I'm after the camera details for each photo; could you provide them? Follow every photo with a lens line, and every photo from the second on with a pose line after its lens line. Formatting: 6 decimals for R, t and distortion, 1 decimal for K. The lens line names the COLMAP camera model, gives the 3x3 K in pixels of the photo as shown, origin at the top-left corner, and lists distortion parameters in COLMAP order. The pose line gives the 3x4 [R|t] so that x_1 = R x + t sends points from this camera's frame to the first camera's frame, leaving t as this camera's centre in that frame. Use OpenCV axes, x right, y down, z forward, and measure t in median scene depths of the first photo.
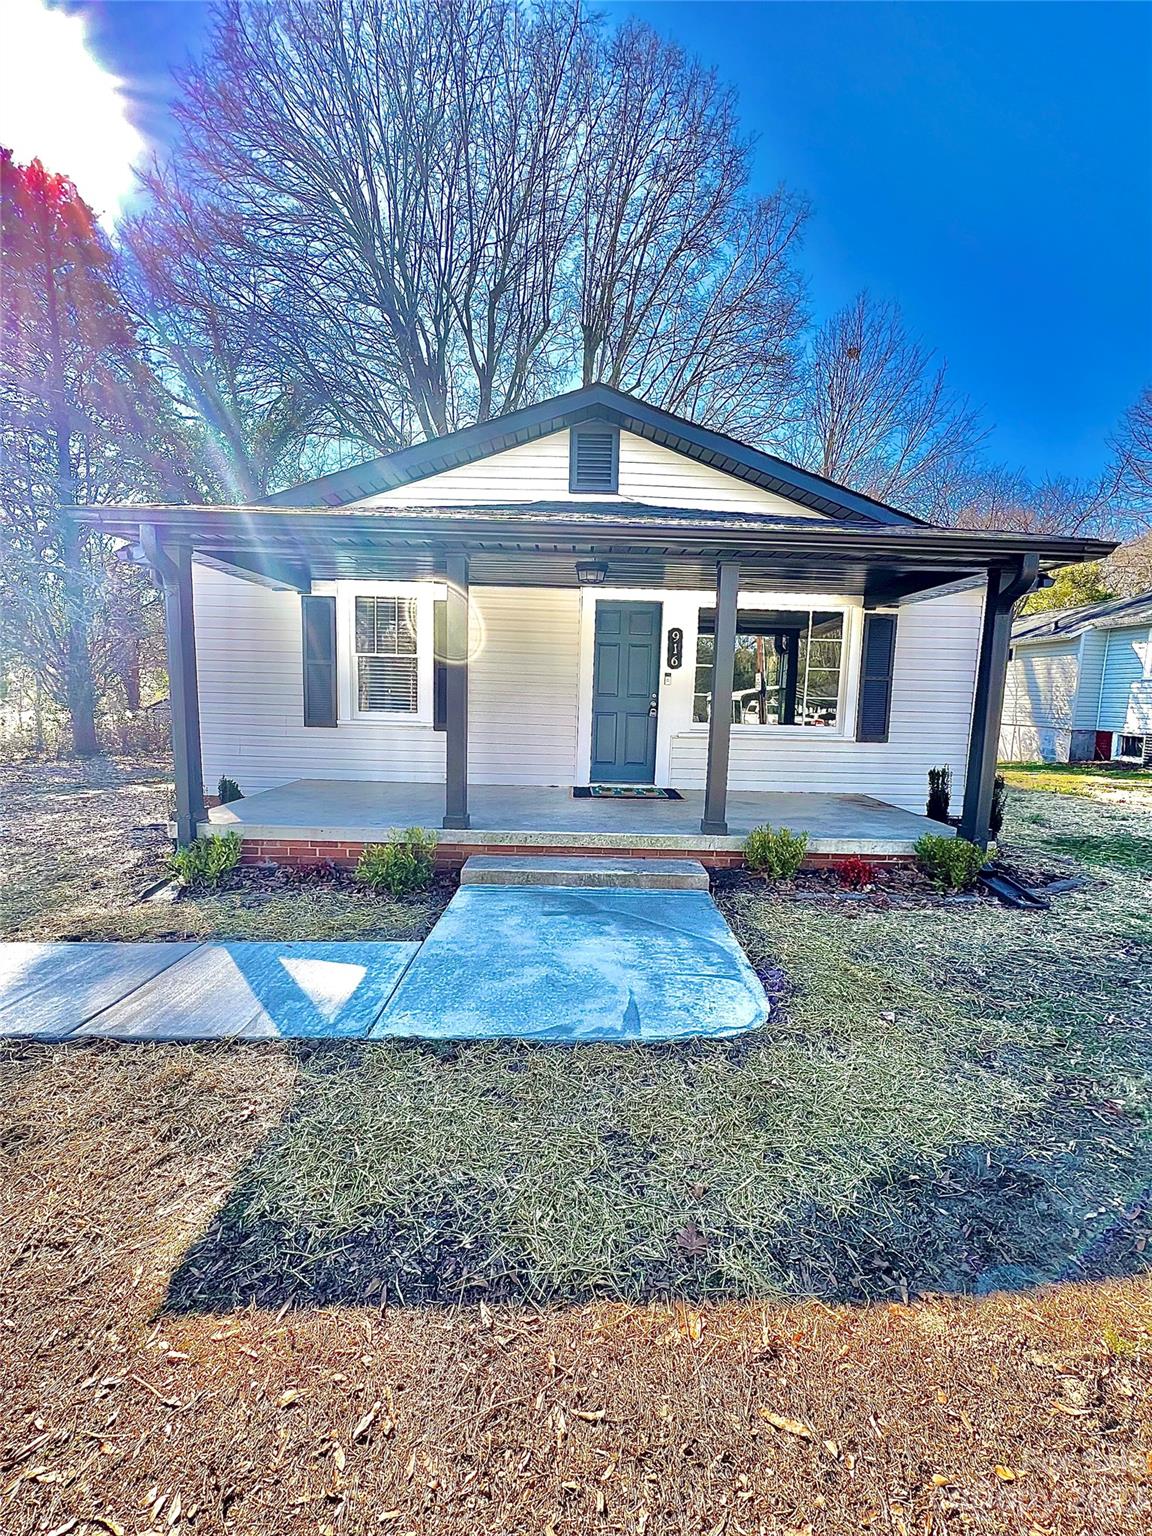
lens RADIAL K [[614.1, 0, 574.3], [0, 614.1, 764.2], [0, 0, 1]] dist [-0.001349, 0.000046]
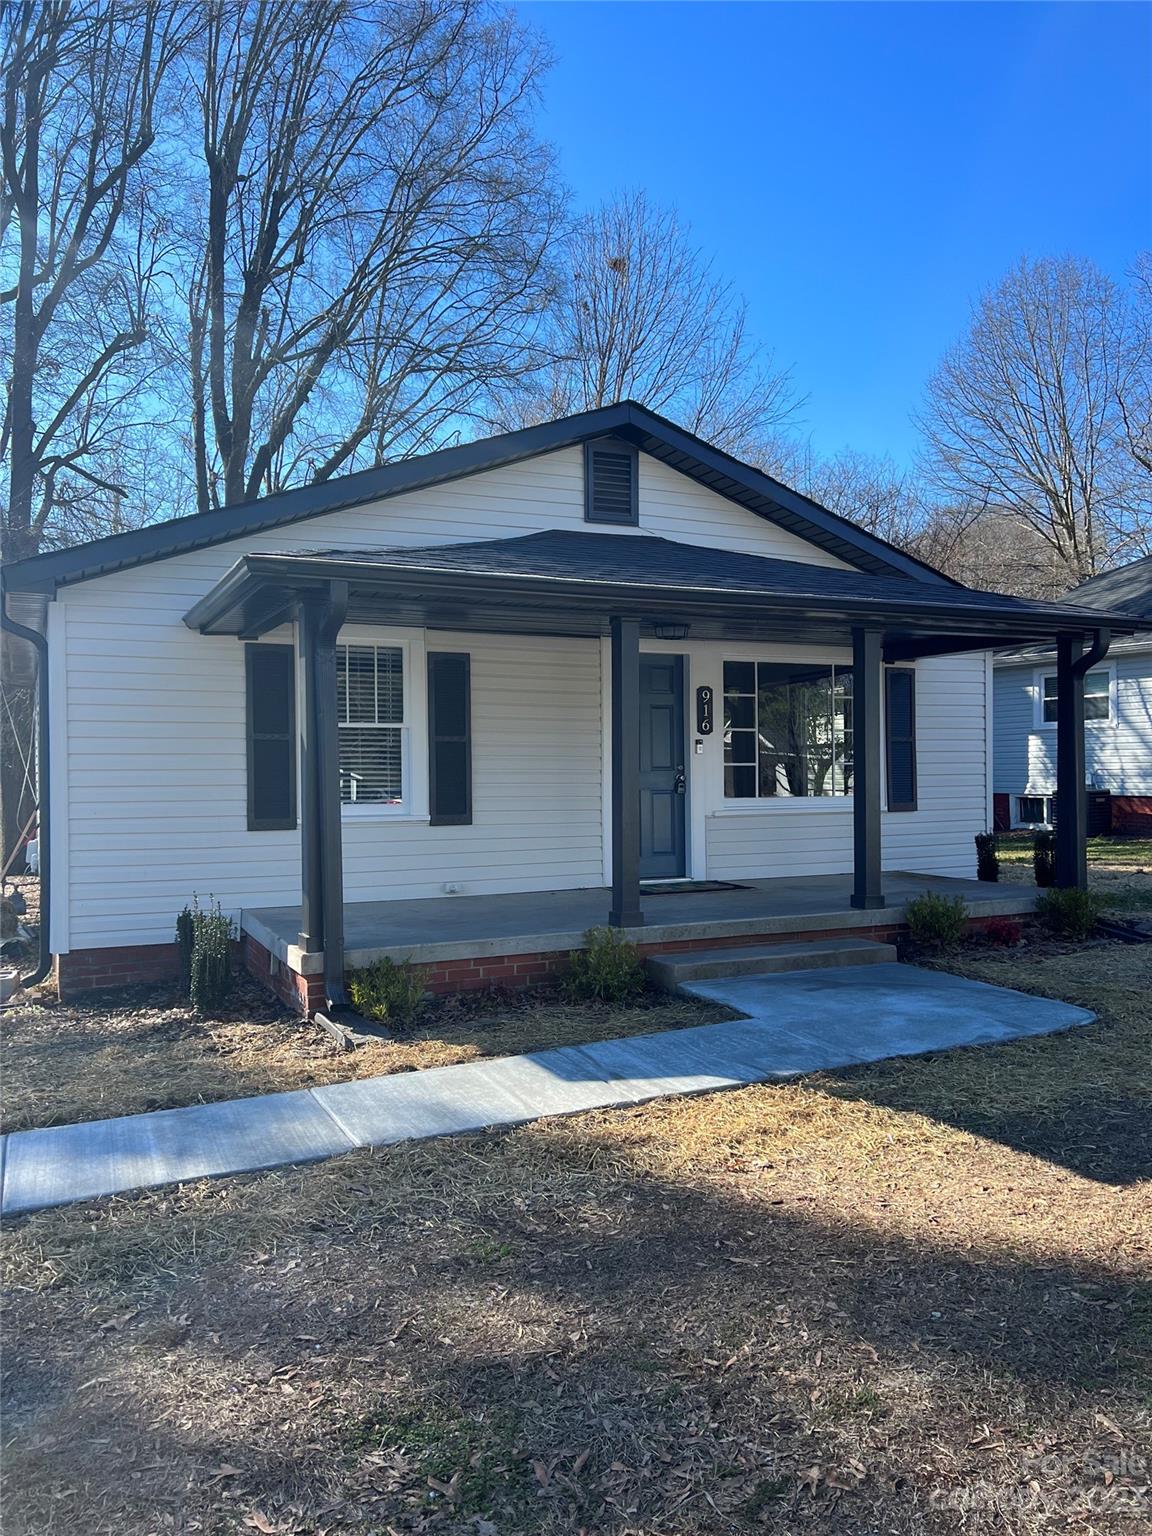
lens RADIAL K [[1155.1, 0, 578.4], [0, 1155.1, 766.9], [0, 0, 1]] dist [0.060326, 0.000638]
pose [[0.899556, -0.034443, 0.435446, -0.670324], [0.083539, 0.992051, -0.094108, 0.019076], [-0.428743, 0.121032, 0.895282, -0.309272]]
